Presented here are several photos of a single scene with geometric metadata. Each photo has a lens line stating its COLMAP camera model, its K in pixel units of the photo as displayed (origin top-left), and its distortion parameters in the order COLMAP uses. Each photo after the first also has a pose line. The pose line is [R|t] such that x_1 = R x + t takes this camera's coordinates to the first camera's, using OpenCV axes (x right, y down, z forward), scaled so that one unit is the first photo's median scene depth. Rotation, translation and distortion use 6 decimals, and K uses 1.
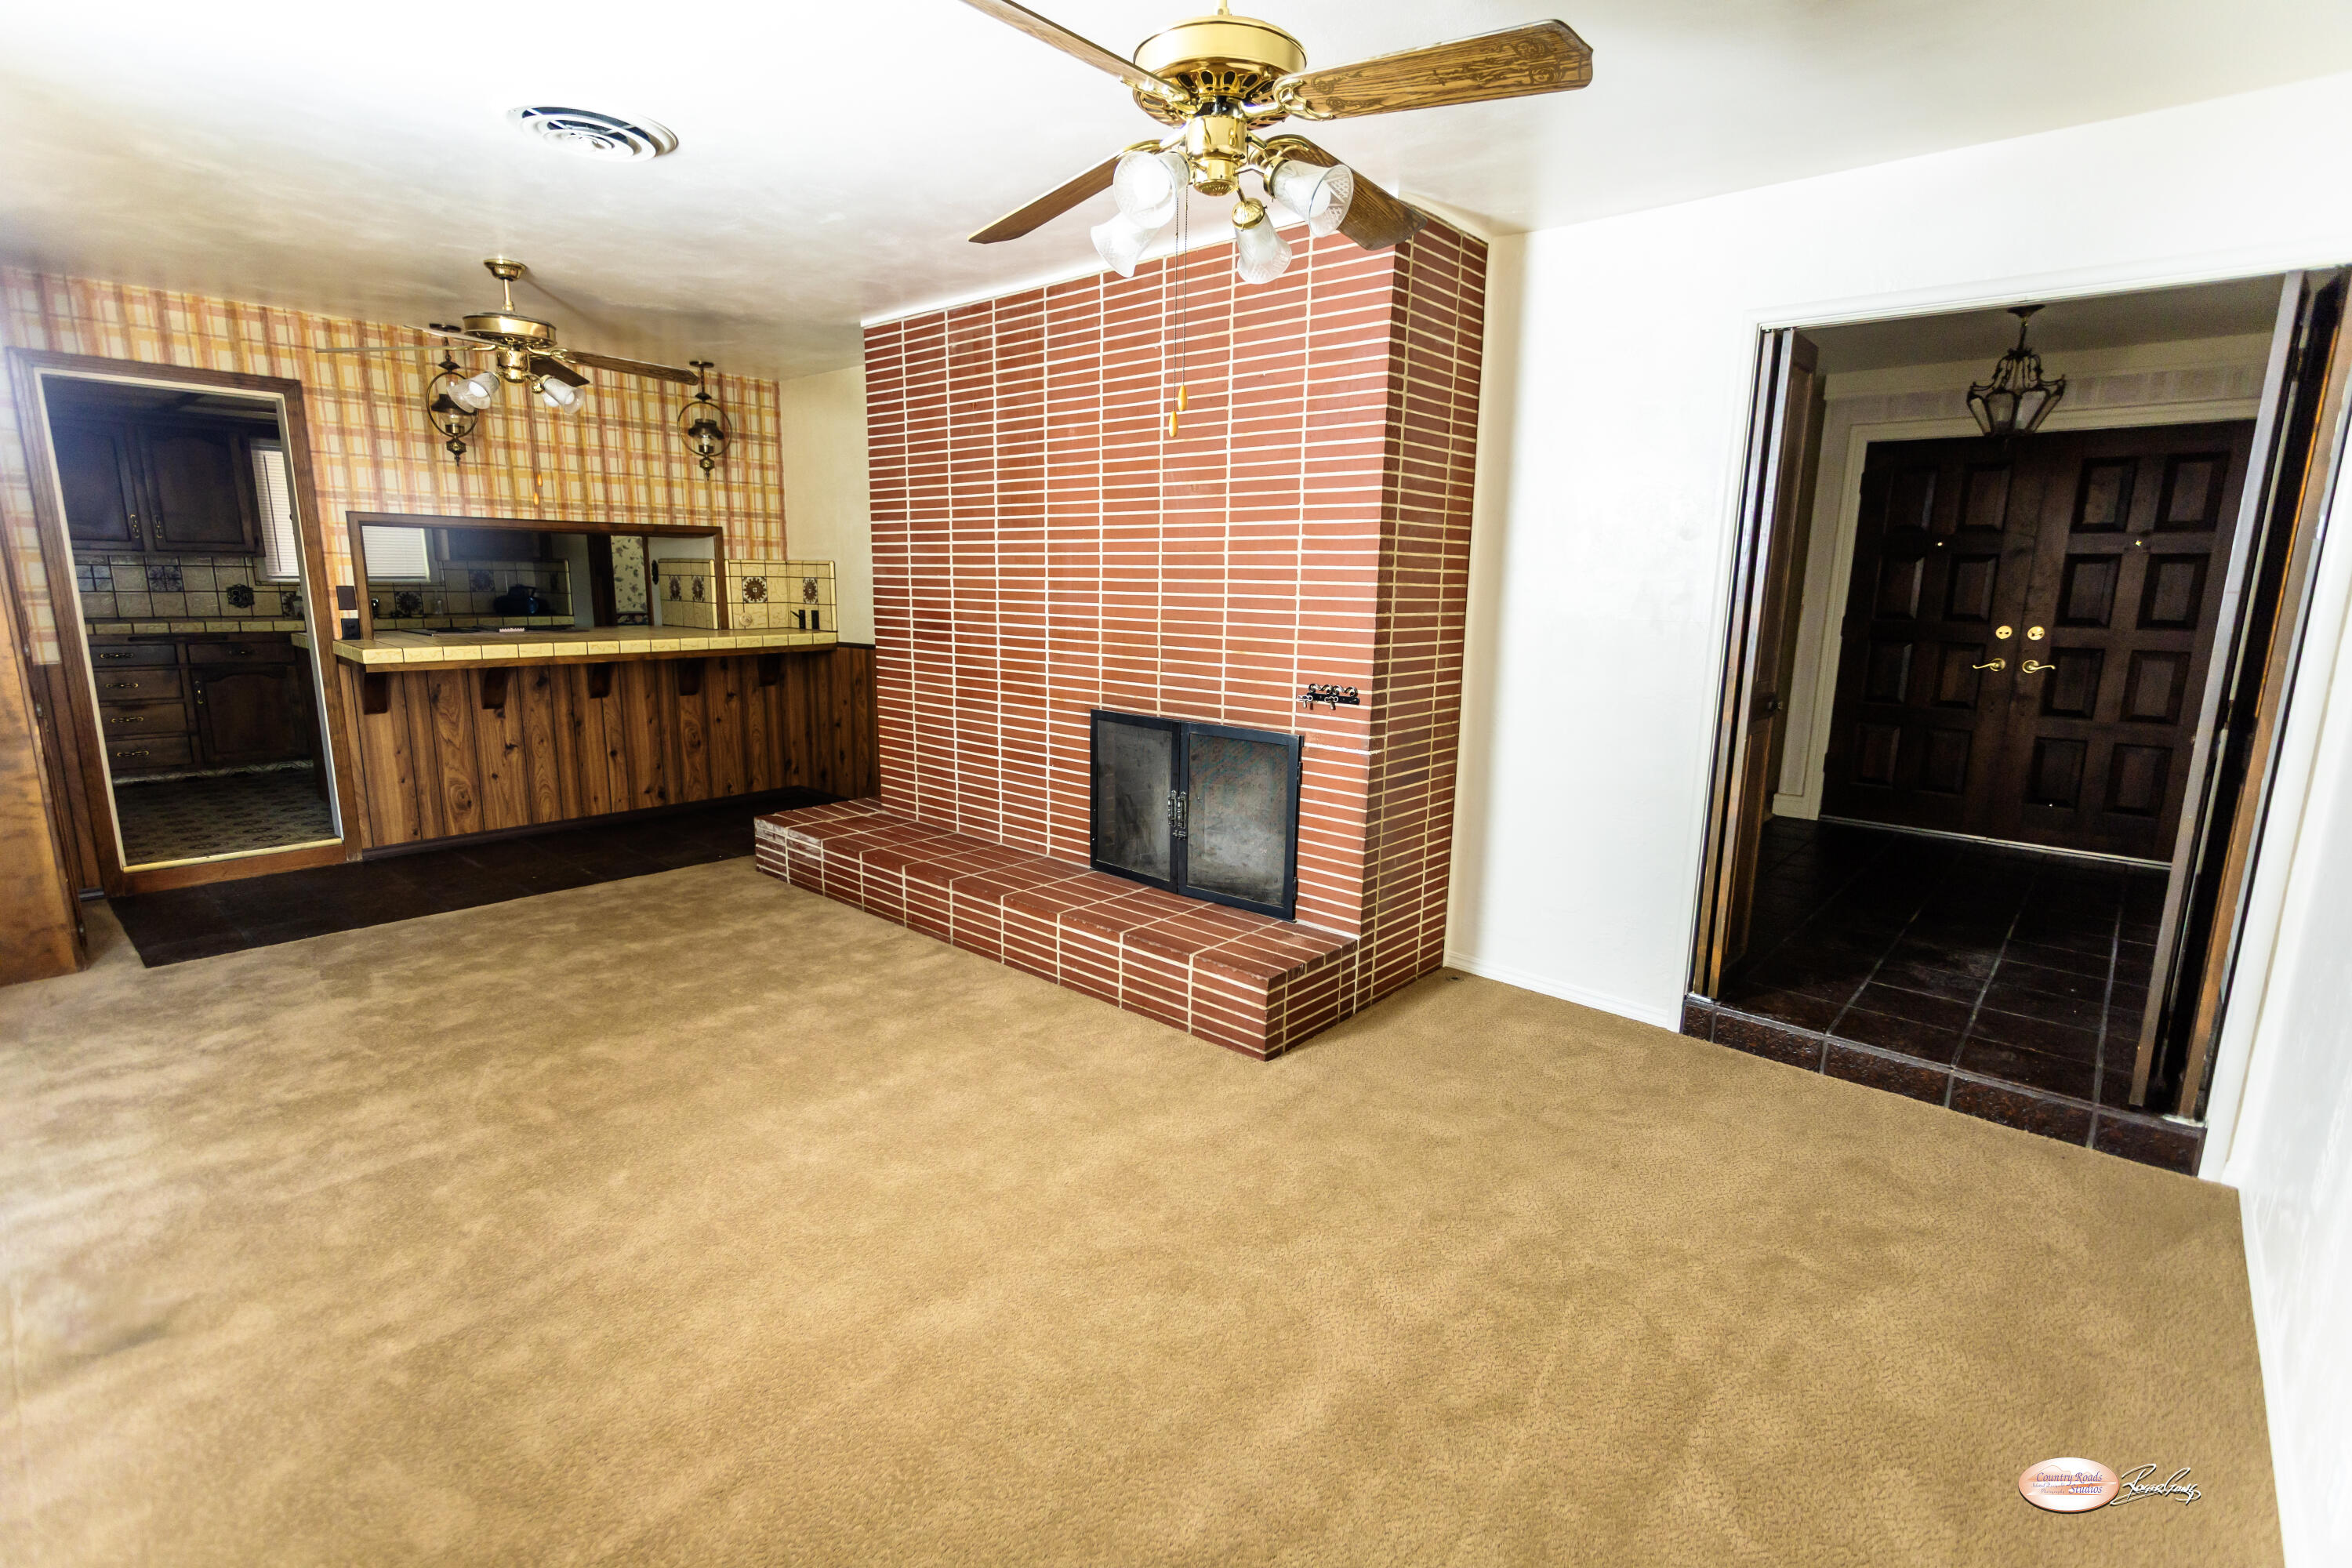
lens RADIAL K [[1157.9, 0, 1179.3], [0, 1157.9, 797.9], [0, 0, 1]] dist [0.000821, 0.000159]
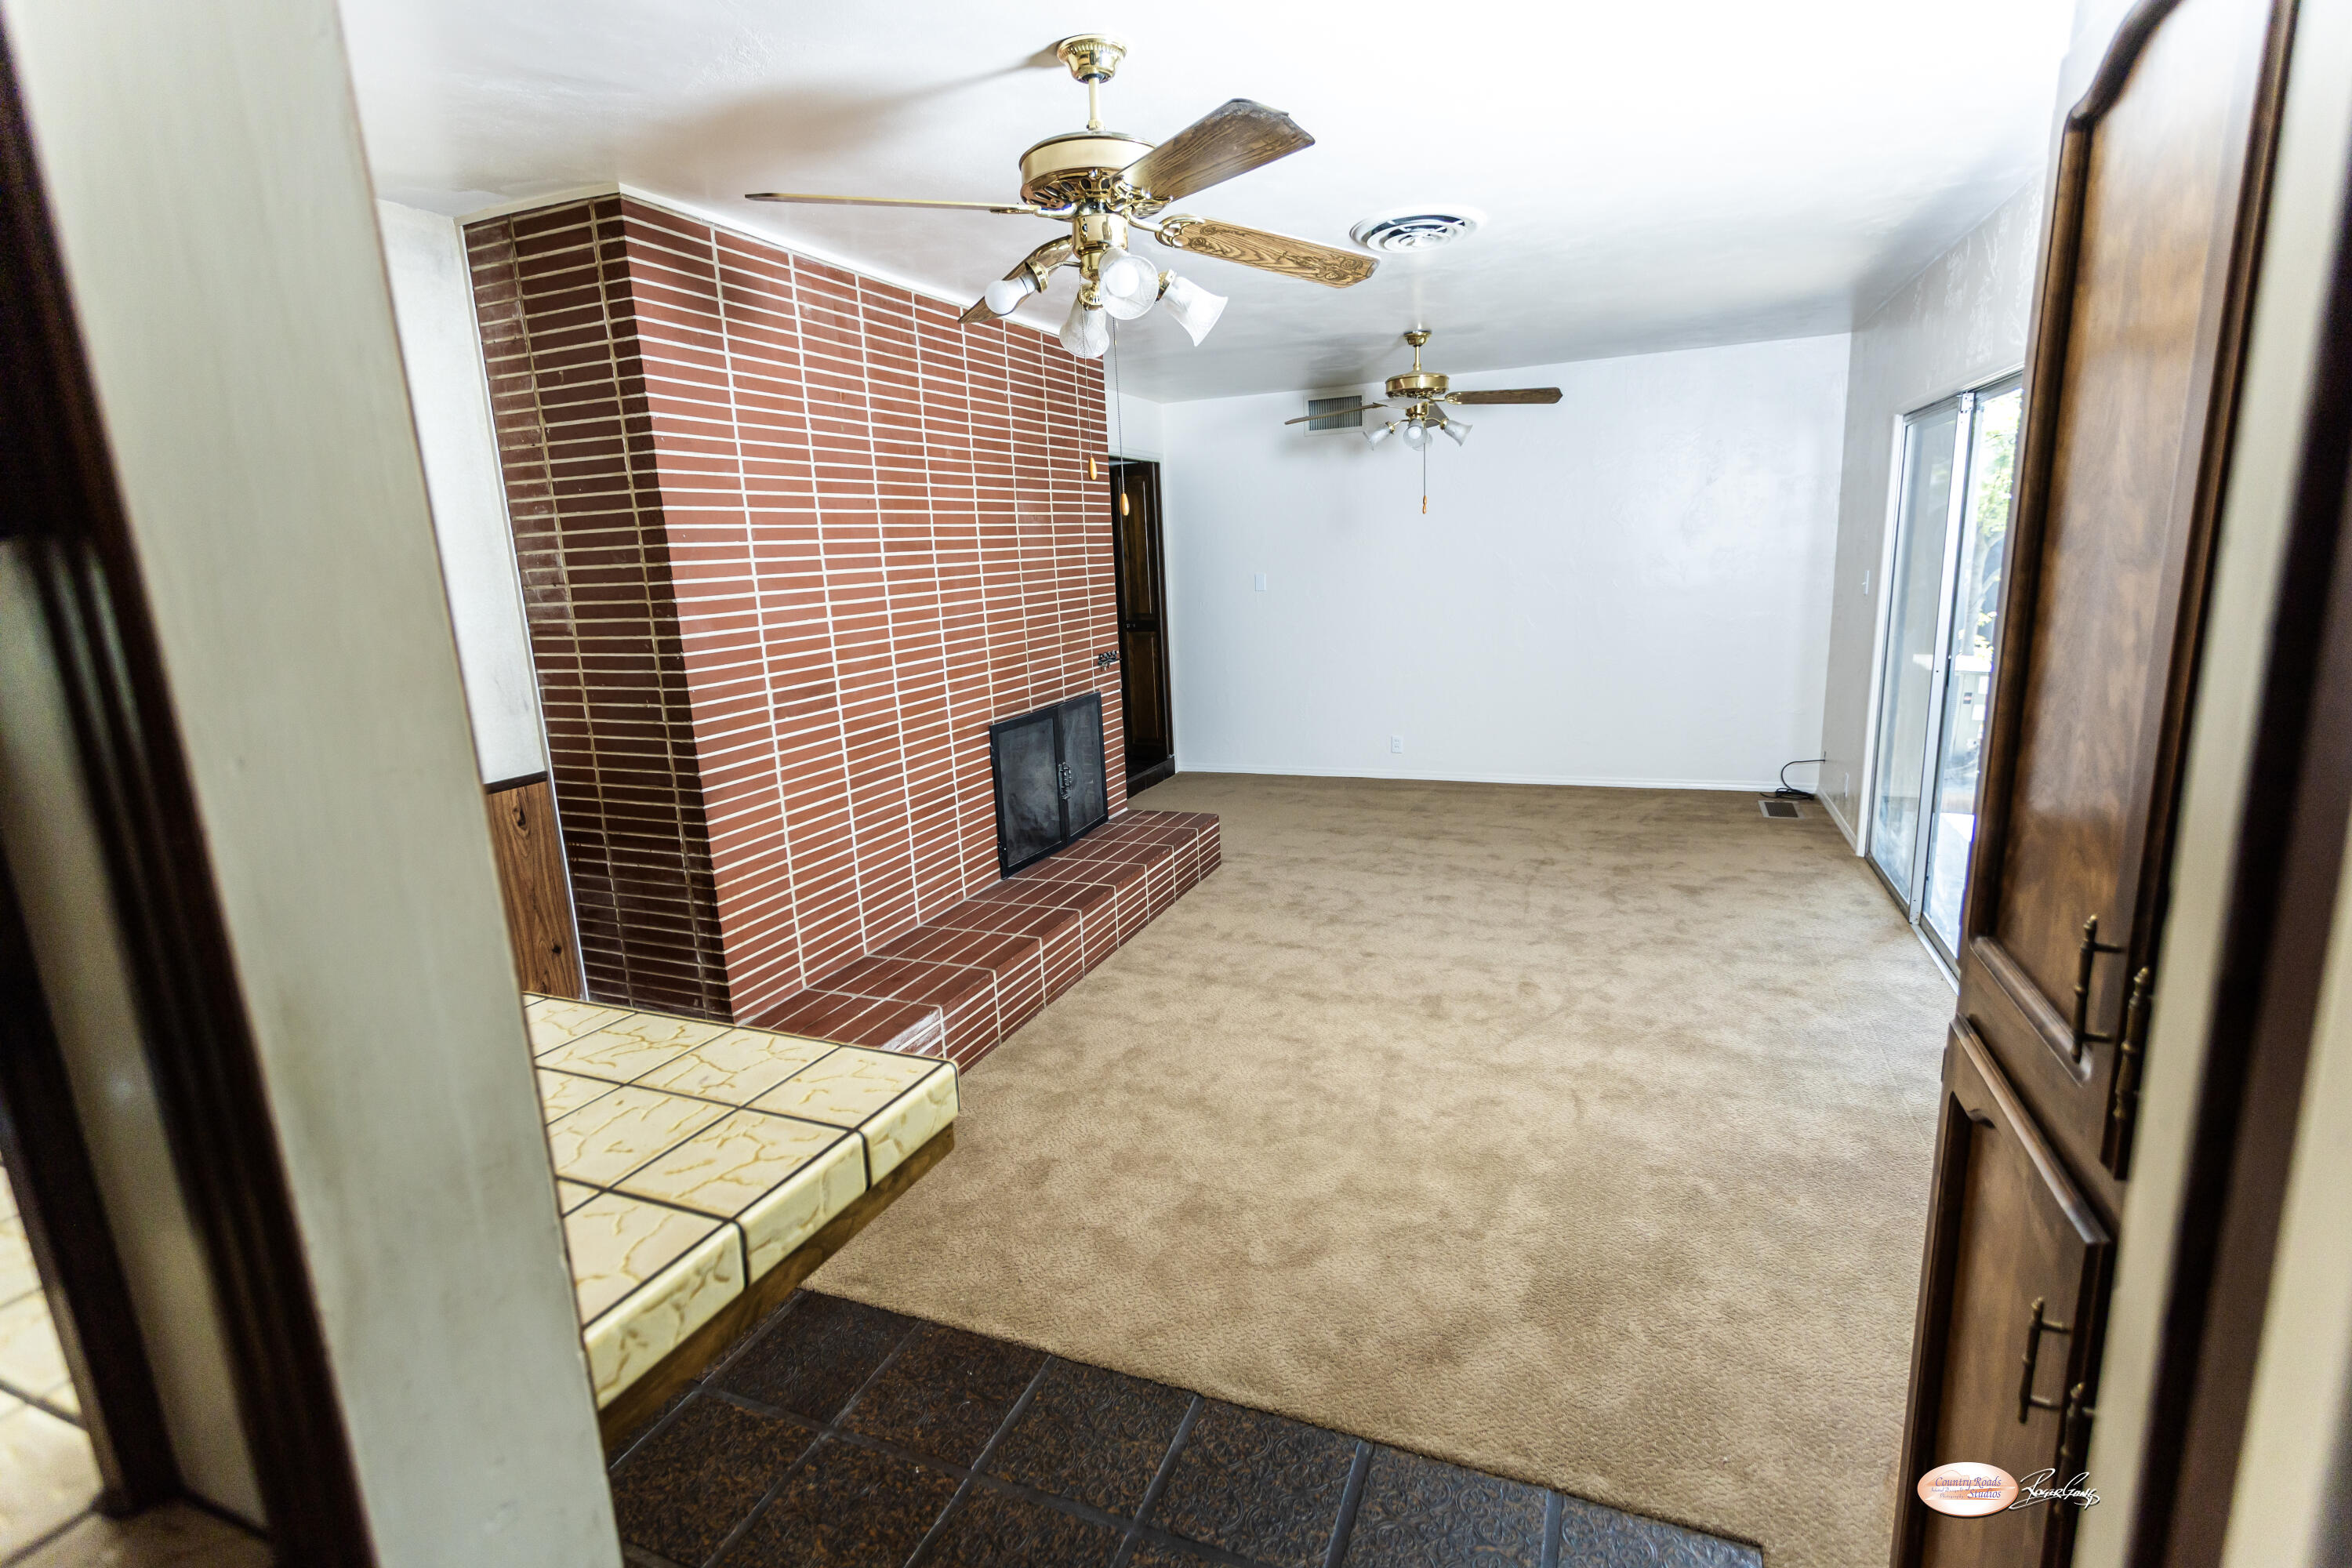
lens RADIAL K [[1157.9, 0, 1179.3], [0, 1157.9, 797.9], [0, 0, 1]] dist [0.000821, 0.000159]
pose [[-0.373814, -0.195115, 0.906749, -1.027939], [0.216862, 0.932138, 0.289981, -0.264684], [-0.901795, 0.305038, -0.306134, 1.121421]]
